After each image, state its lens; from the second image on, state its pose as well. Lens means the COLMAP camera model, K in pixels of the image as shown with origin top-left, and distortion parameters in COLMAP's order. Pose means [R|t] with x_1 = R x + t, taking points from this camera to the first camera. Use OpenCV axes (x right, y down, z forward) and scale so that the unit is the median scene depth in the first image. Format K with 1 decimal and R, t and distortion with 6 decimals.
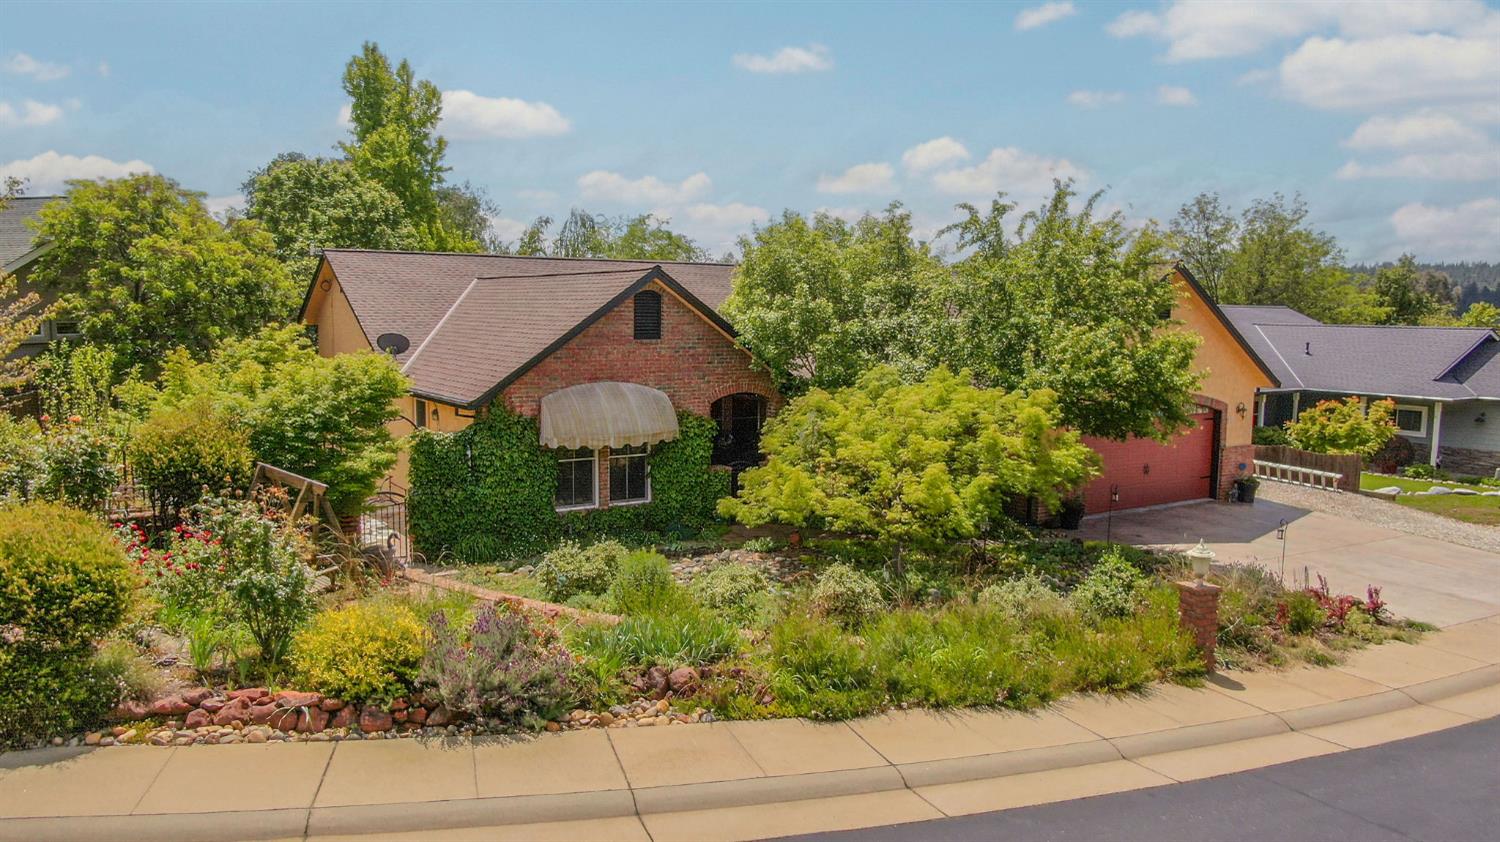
lens RADIAL K [[1063.8, 0, 750.0], [0, 1063.8, 421.0], [0, 0, 1]] dist [-0.001245, -0.008090]
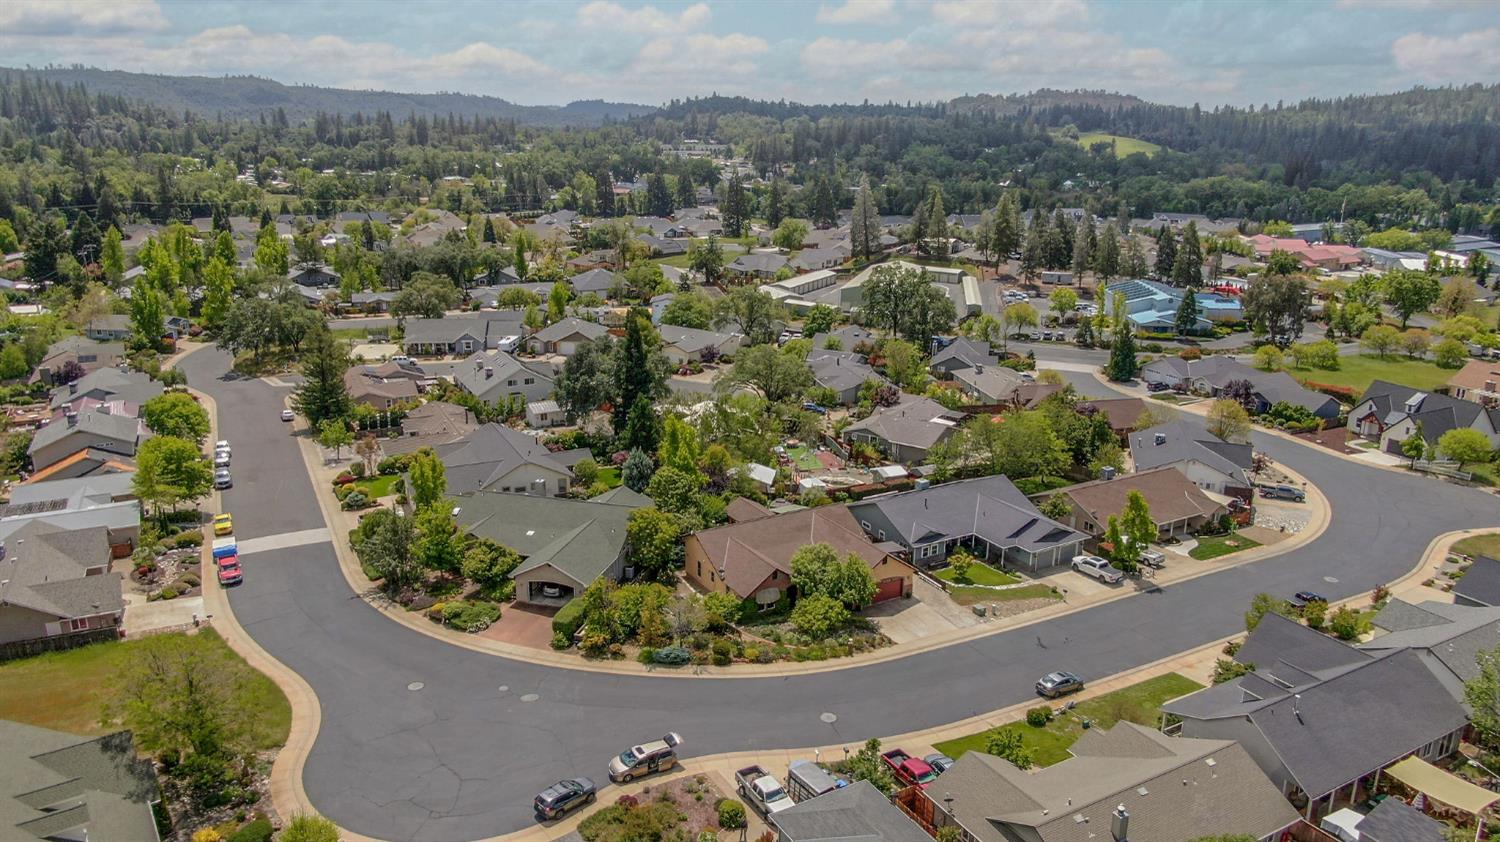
lens RADIAL K [[1063.8, 0, 750.0], [0, 1063.8, 421.0], [0, 0, 1]] dist [-0.001245, -0.008090]
pose [[0.998102, 0.010244, -0.060718, 0.096249], [0.000683, 0.984163, 0.177267, -1.810372], [0.061573, -0.176972, 0.982288, -4.099296]]
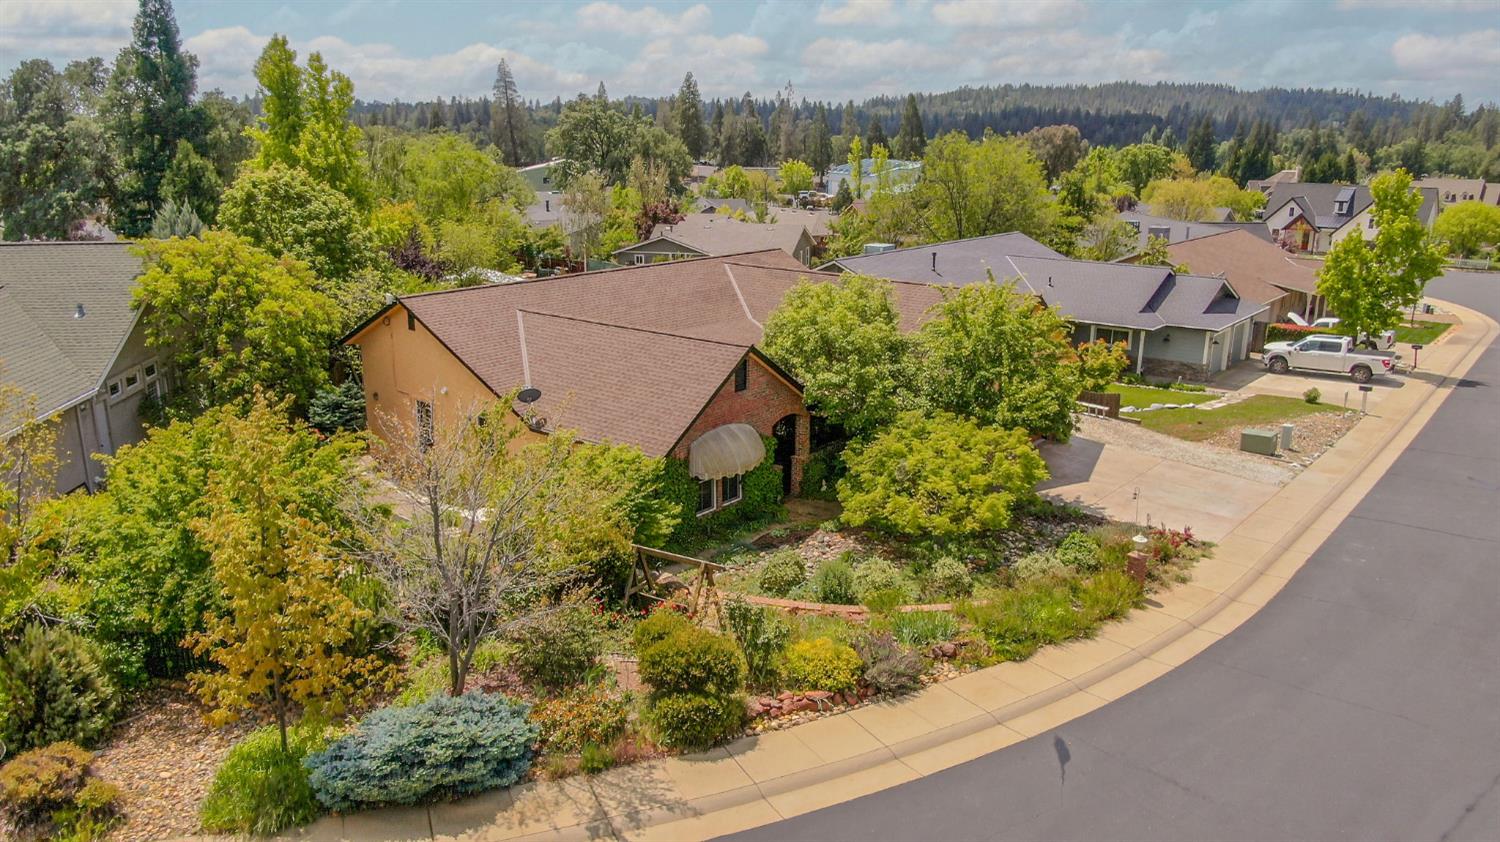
lens RADIAL K [[1063.8, 0, 750.0], [0, 1063.8, 421.0], [0, 0, 1]] dist [-0.001245, -0.008090]
pose [[0.952194, -0.086564, 0.292973, -0.521549], [0.037577, 0.984919, 0.168883, -0.287054], [-0.303174, -0.149801, 0.941087, -0.378374]]
